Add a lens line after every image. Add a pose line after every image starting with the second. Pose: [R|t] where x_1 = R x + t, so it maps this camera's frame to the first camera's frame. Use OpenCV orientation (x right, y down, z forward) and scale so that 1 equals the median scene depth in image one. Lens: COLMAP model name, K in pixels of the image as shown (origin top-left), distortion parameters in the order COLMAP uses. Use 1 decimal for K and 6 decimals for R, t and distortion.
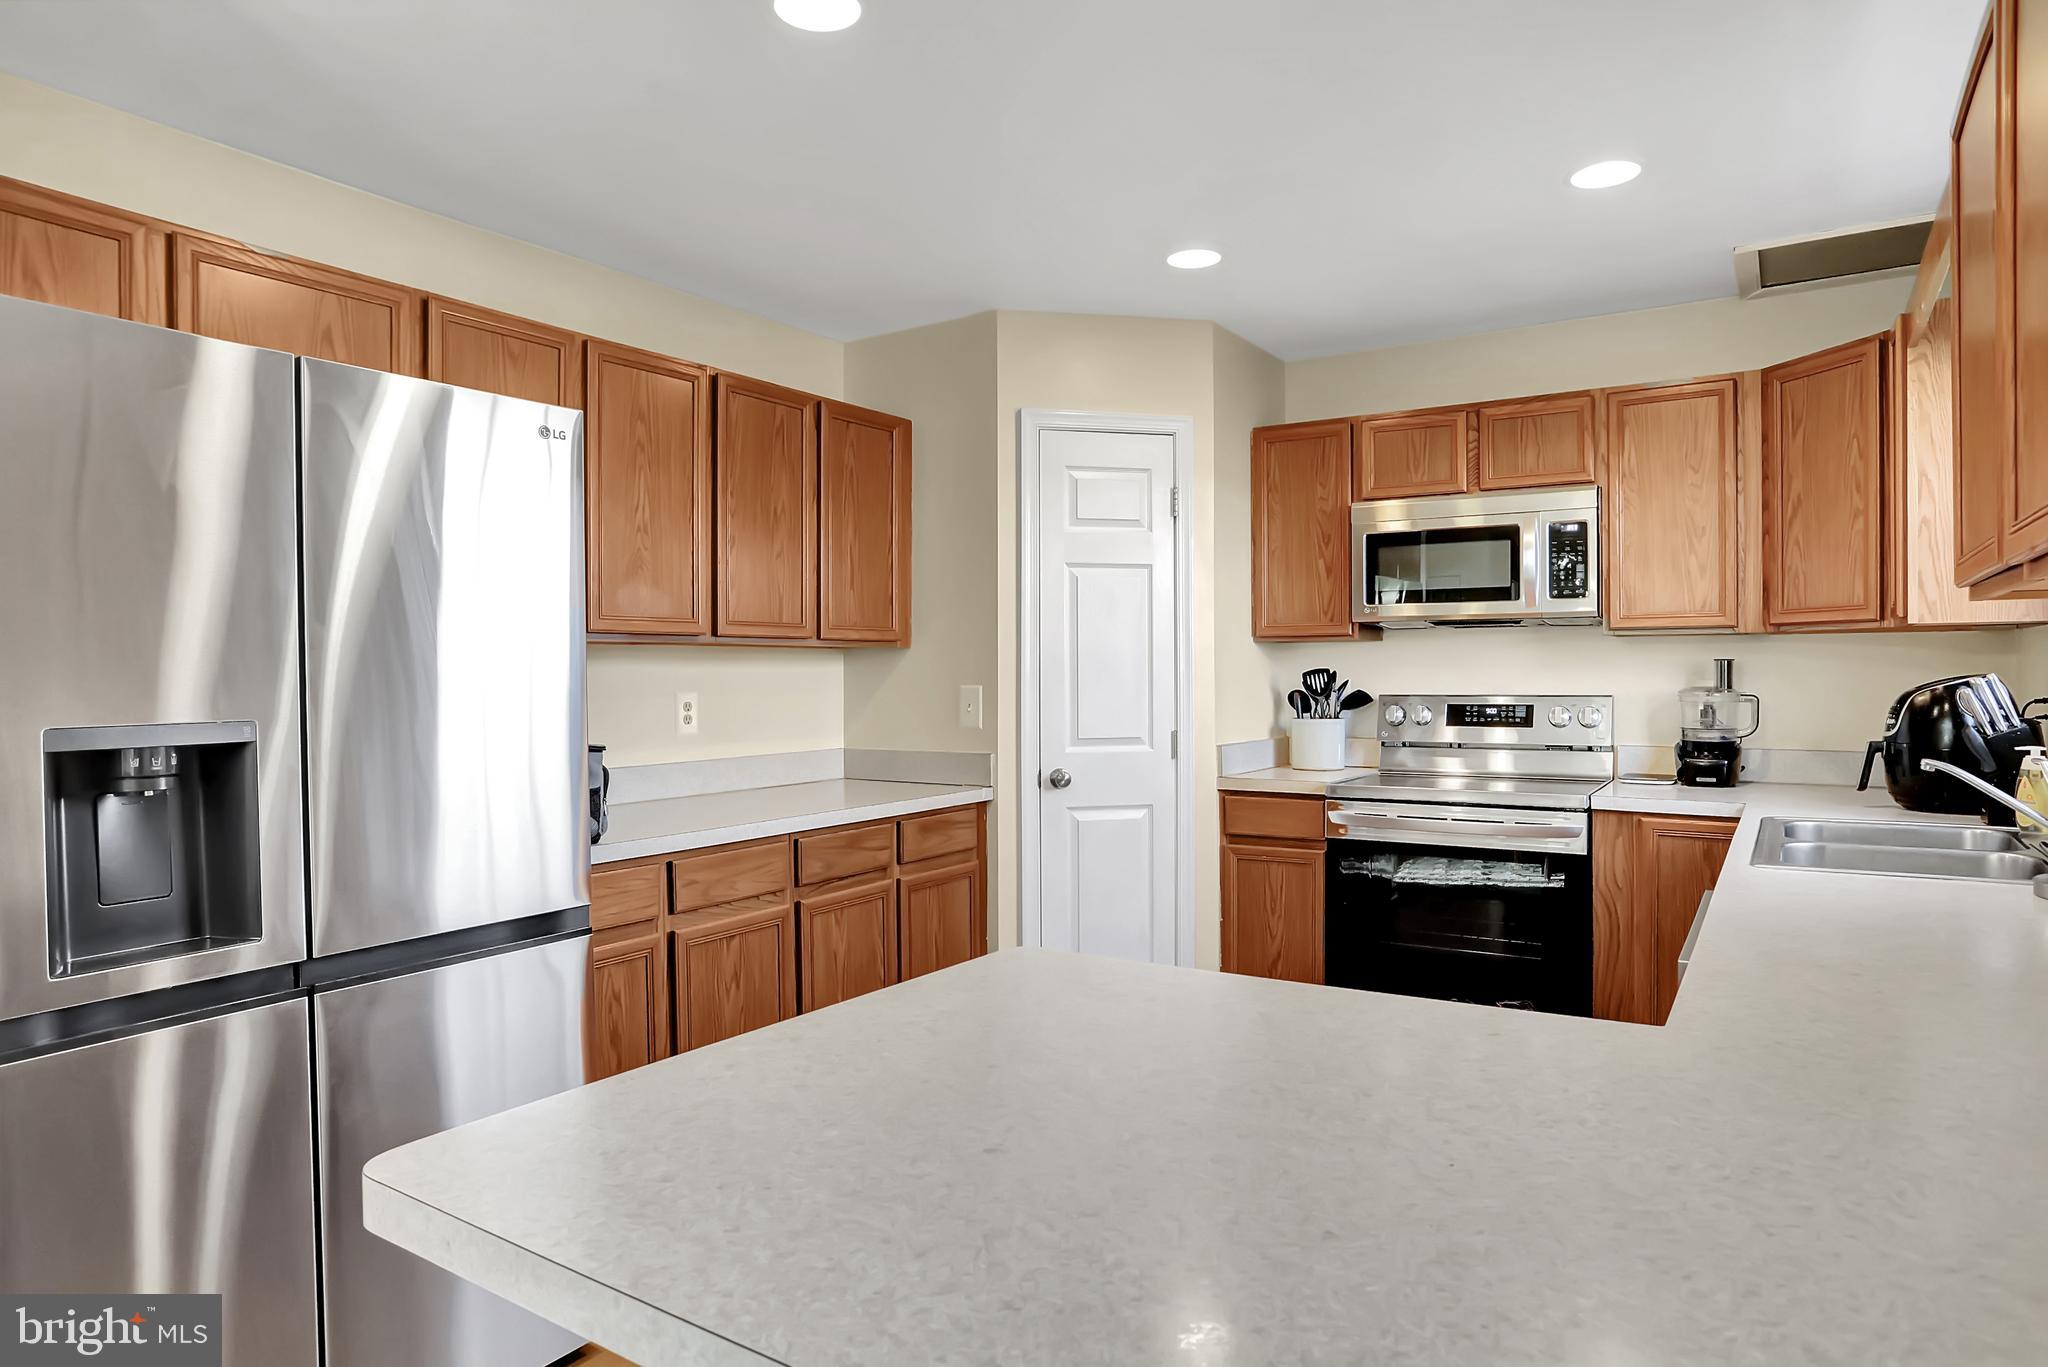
lens RADIAL K [[1205.2, 0, 1024.0], [0, 1205.2, 683.5], [0, 0, 1]] dist [-0.094987, 0.104574]
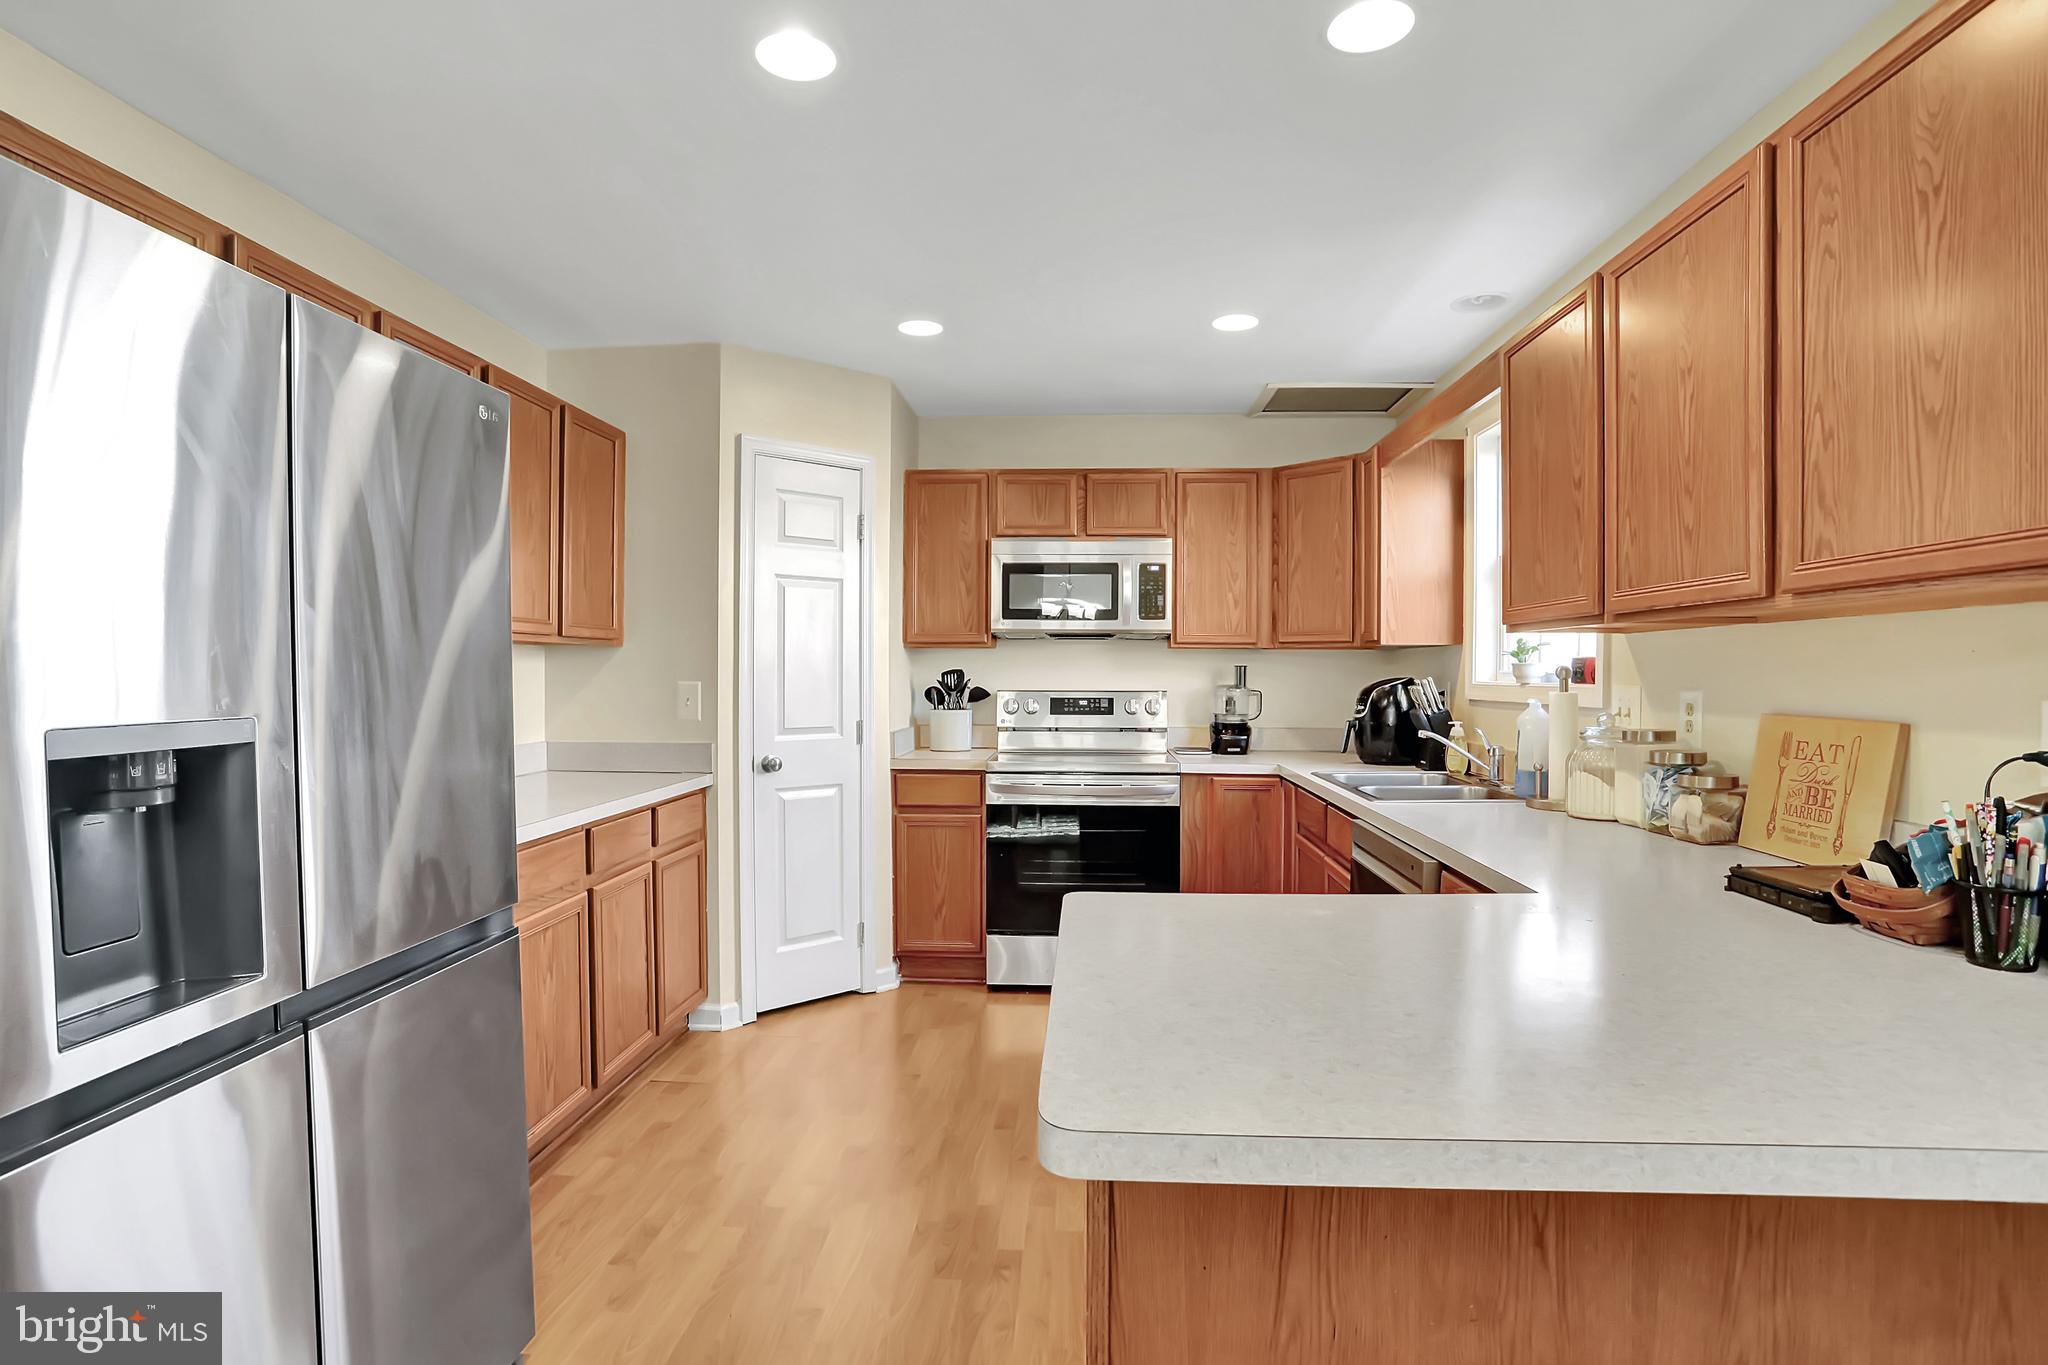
lens RADIAL K [[1024.8, 0, 1009.8], [0, 1024.8, 691.5], [0, 0, 1]] dist [-0.071452, 0.027453]
pose [[0.871605, -0.000251, 0.490208, -0.254978], [-0.004403, 0.999956, 0.008342, 0.001647], [-0.490188, -0.009429, 0.871566, 0.052507]]
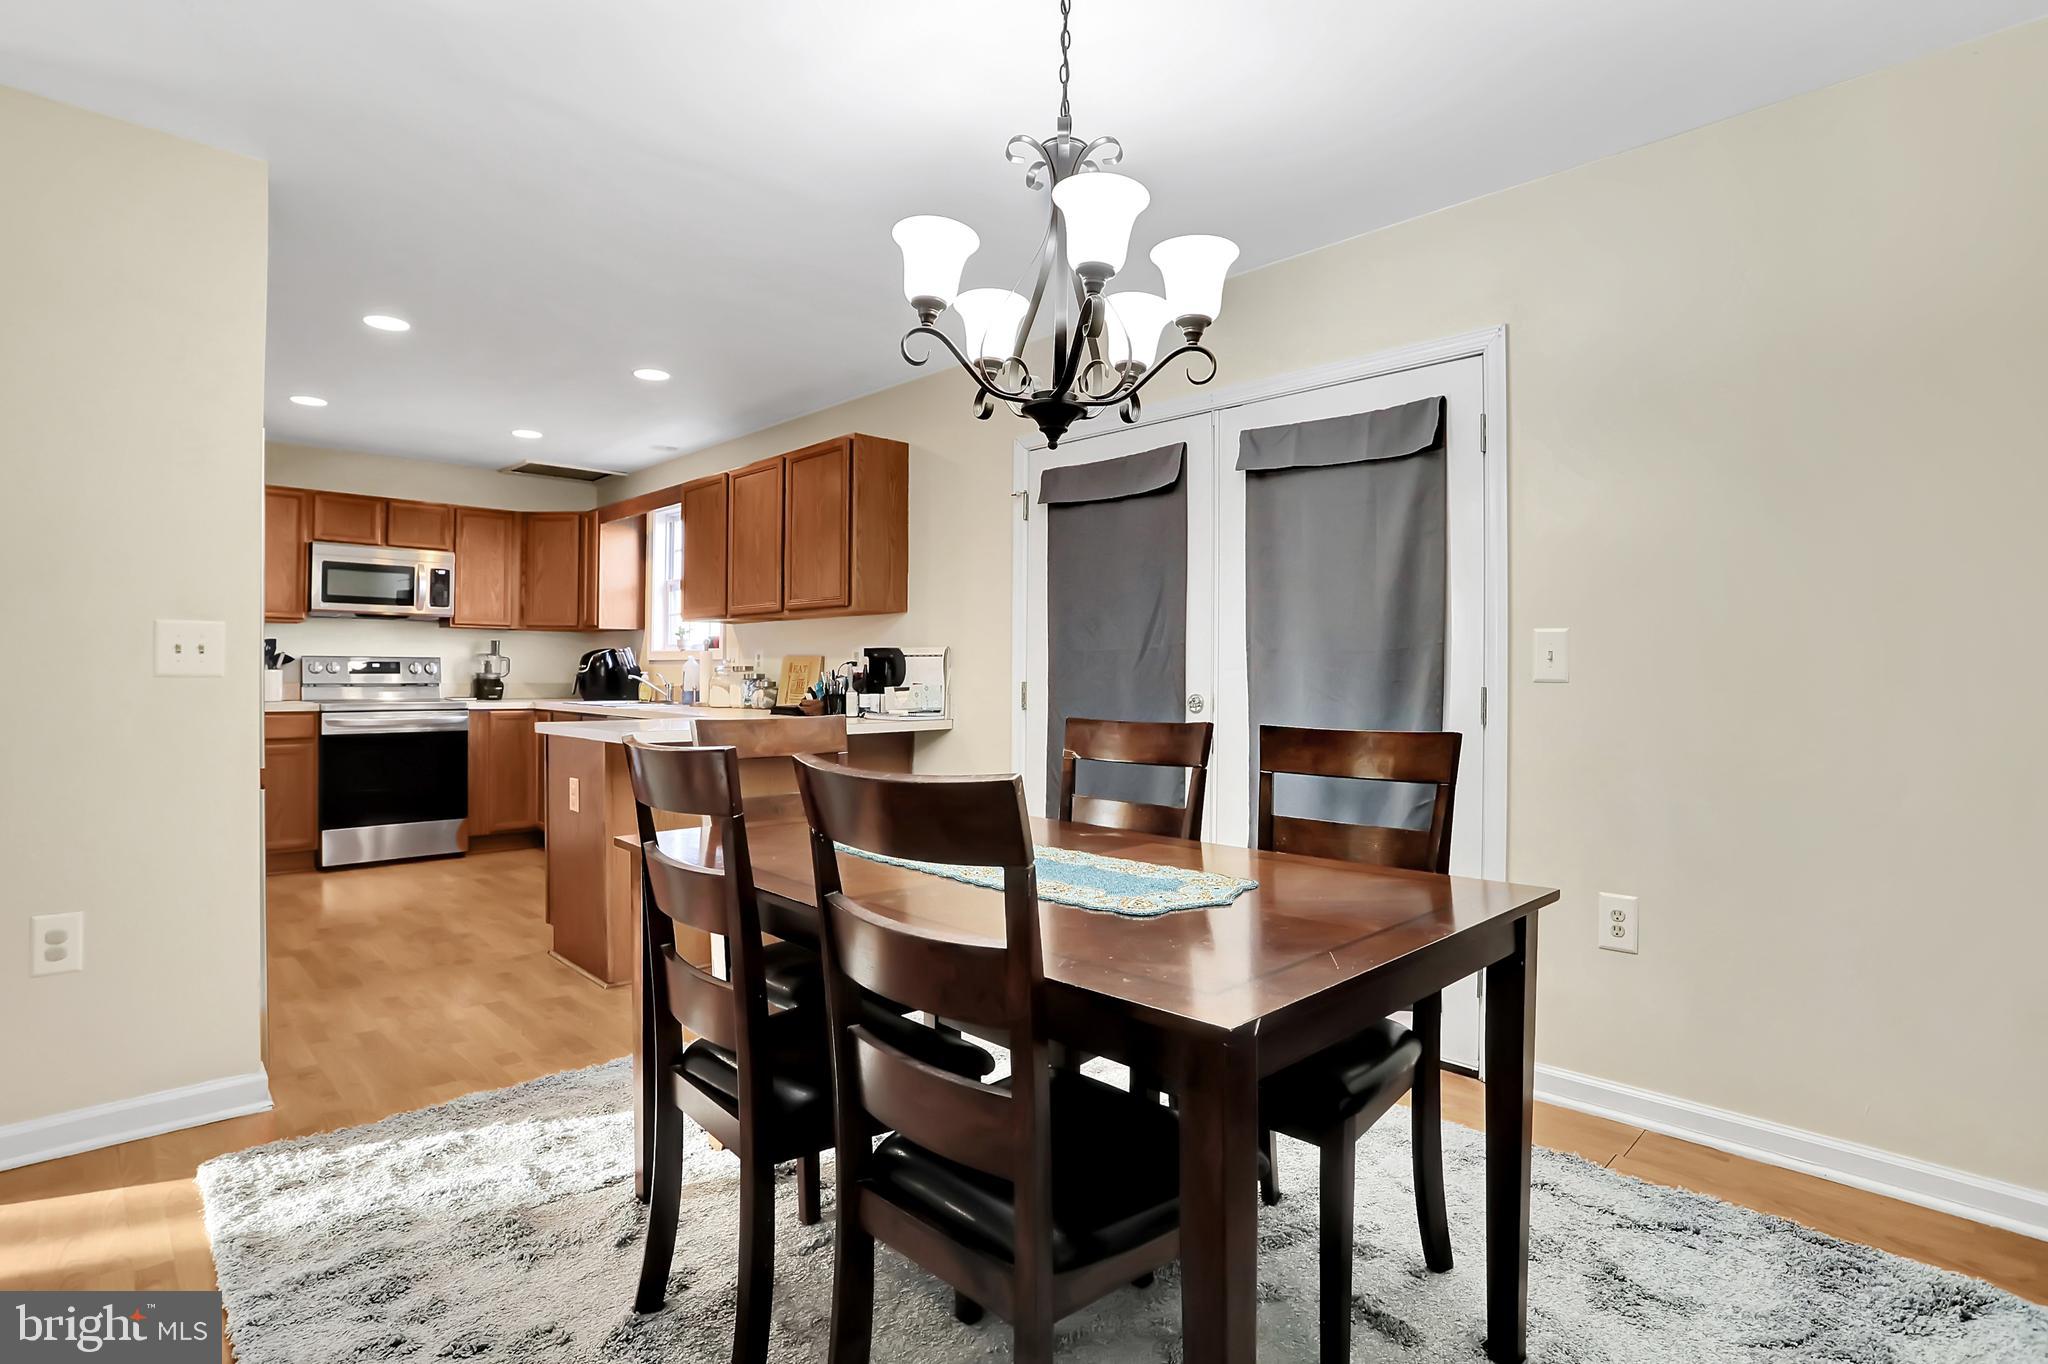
lens RADIAL K [[1039.2, 0, 950.4], [0, 1039.2, 661.0], [0, 0, 1]] dist [0.000544, 0.000198]
pose [[0.274884, 0.017825, 0.961312, -0.962517], [-0.000202, 0.999829, -0.018481, 0.049743], [-0.961477, 0.004886, 0.274841, -0.299877]]
